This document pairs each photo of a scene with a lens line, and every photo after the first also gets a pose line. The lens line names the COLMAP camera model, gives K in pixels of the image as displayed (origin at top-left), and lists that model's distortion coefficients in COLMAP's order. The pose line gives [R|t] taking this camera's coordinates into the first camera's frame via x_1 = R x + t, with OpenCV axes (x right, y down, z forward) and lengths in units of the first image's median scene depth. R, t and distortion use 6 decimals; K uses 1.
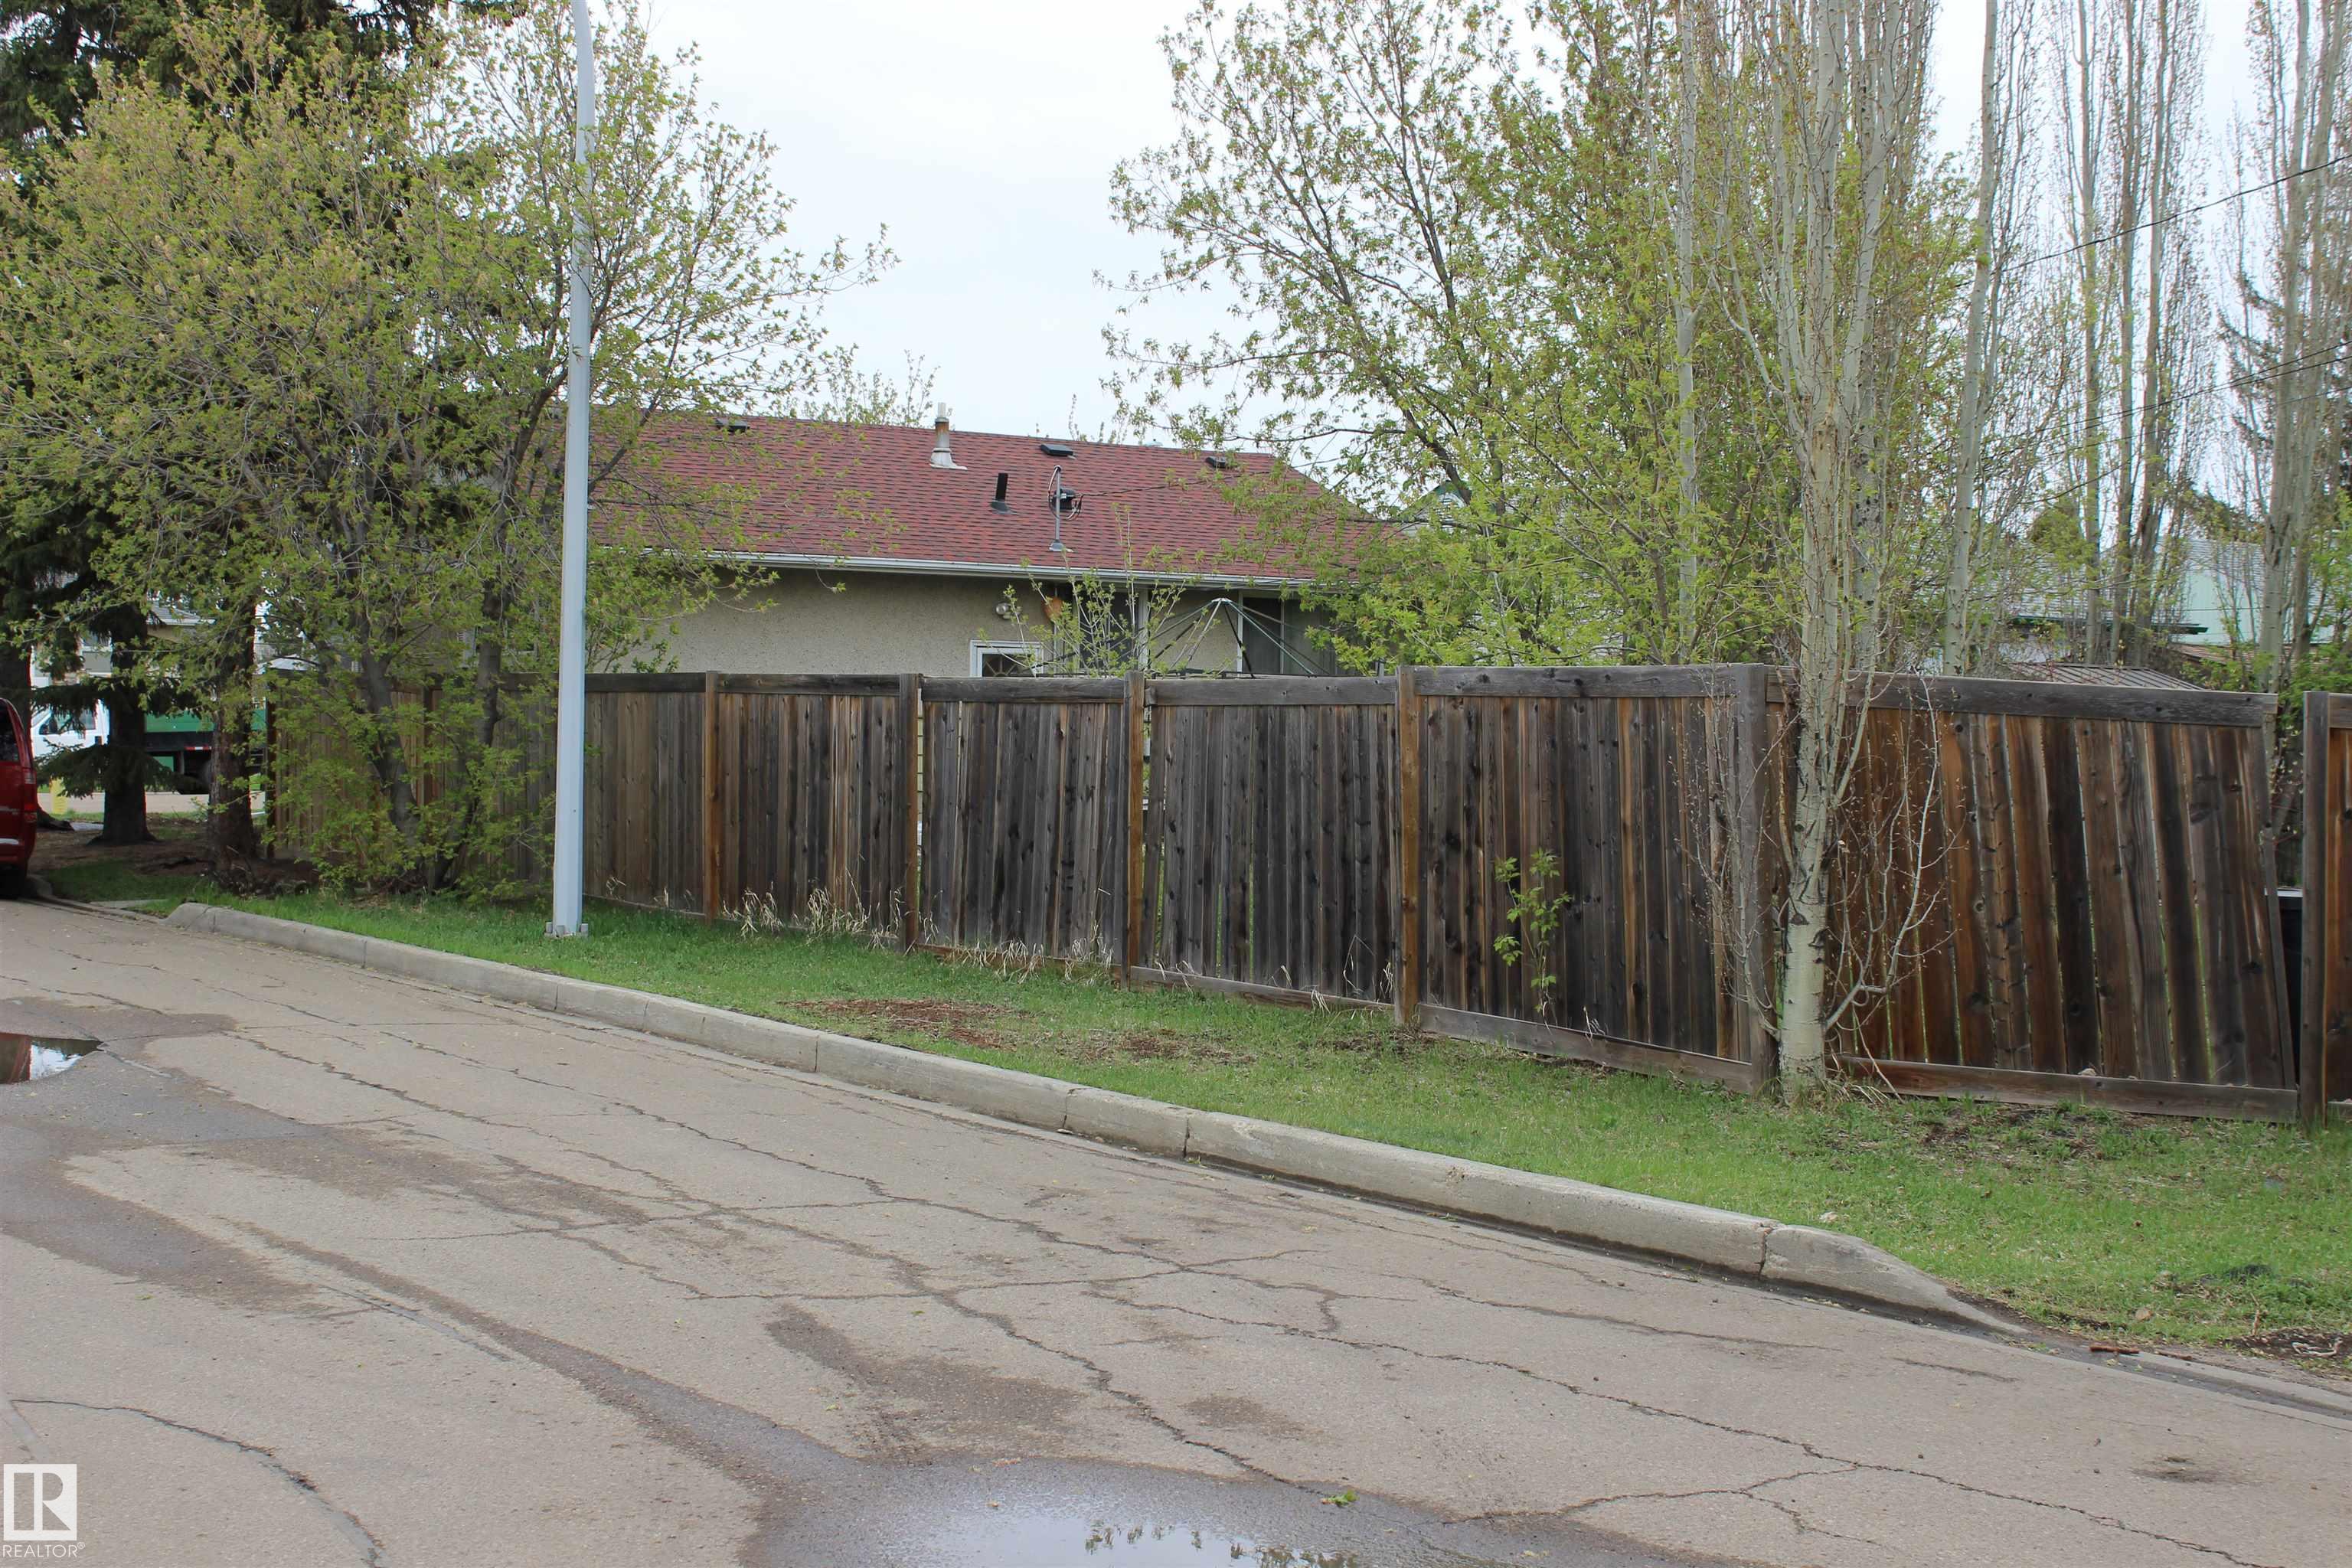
lens RADIAL K [[3075.6, 0, 1176.0], [0, 3075.6, 784.0], [0, 0, 1]] dist [-0.033875, 0.059522]
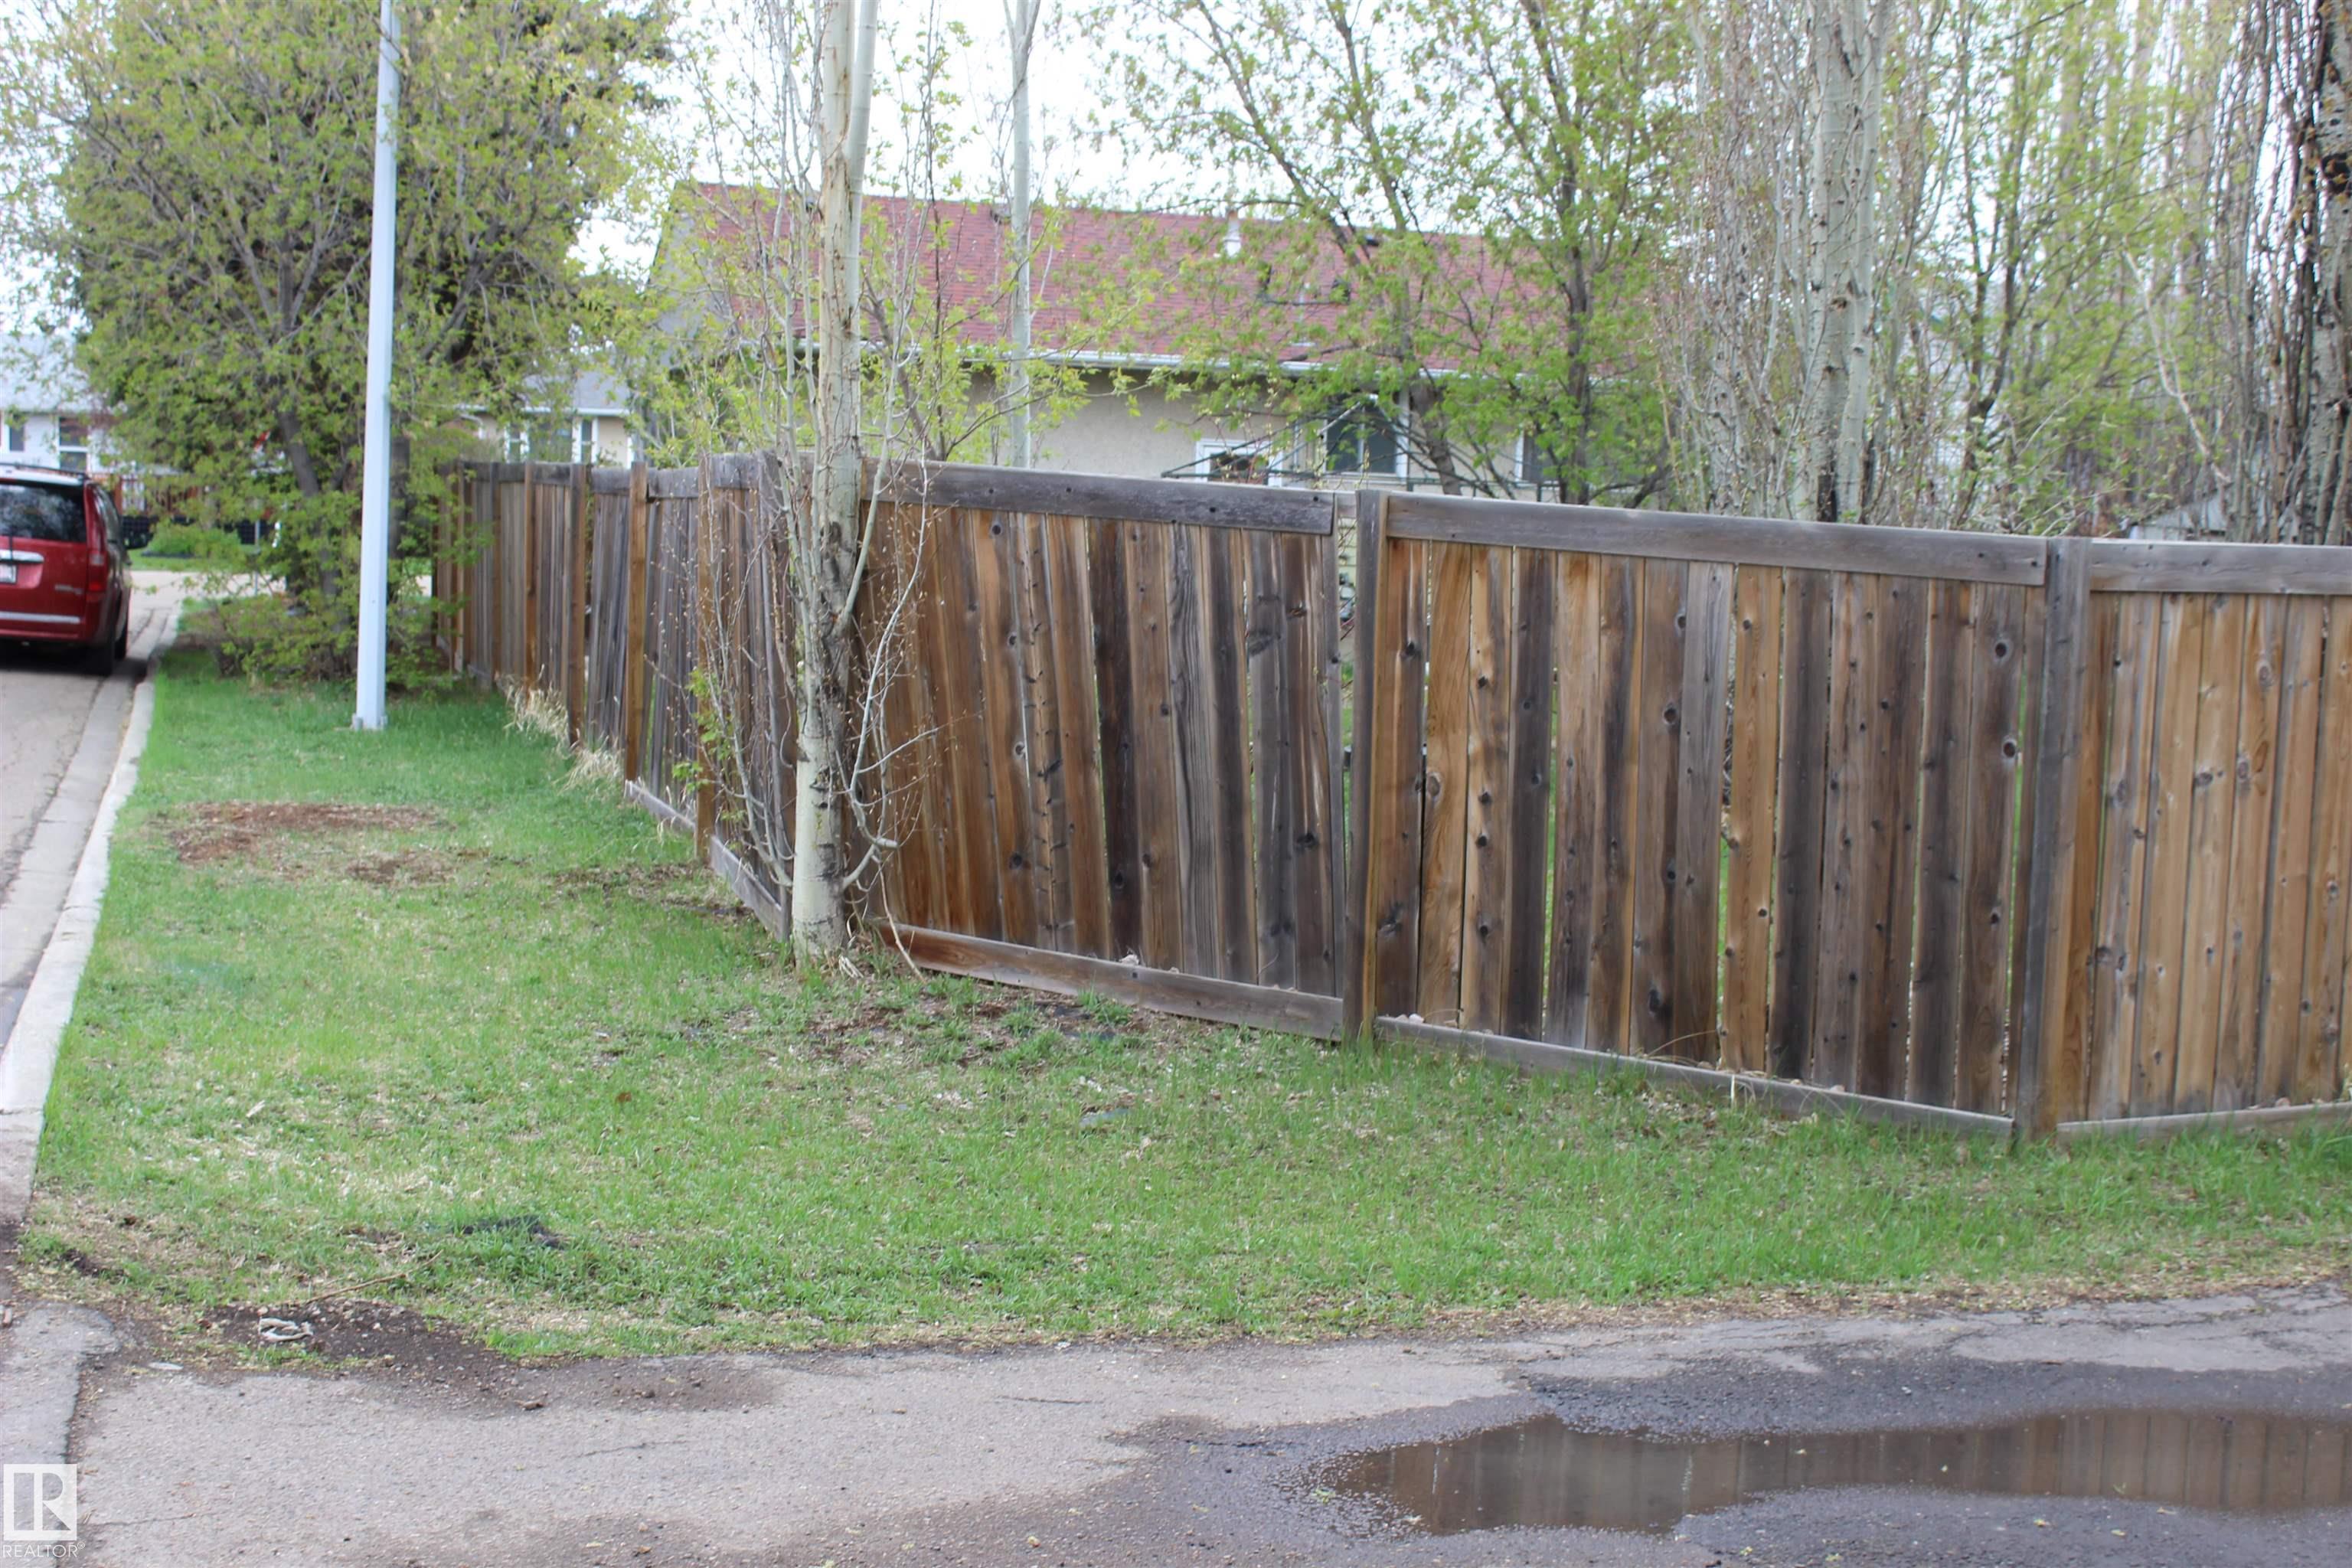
lens RADIAL K [[3075.6, 0, 1176.0], [0, 3075.6, 784.0], [0, 0, 1]] dist [-0.033875, 0.059522]
pose [[0.948881, 0.044723, -0.312449, 0.558817], [-0.025712, 0.997573, 0.064704, -0.004824], [0.314584, -0.053362, 0.947728, 0.239693]]
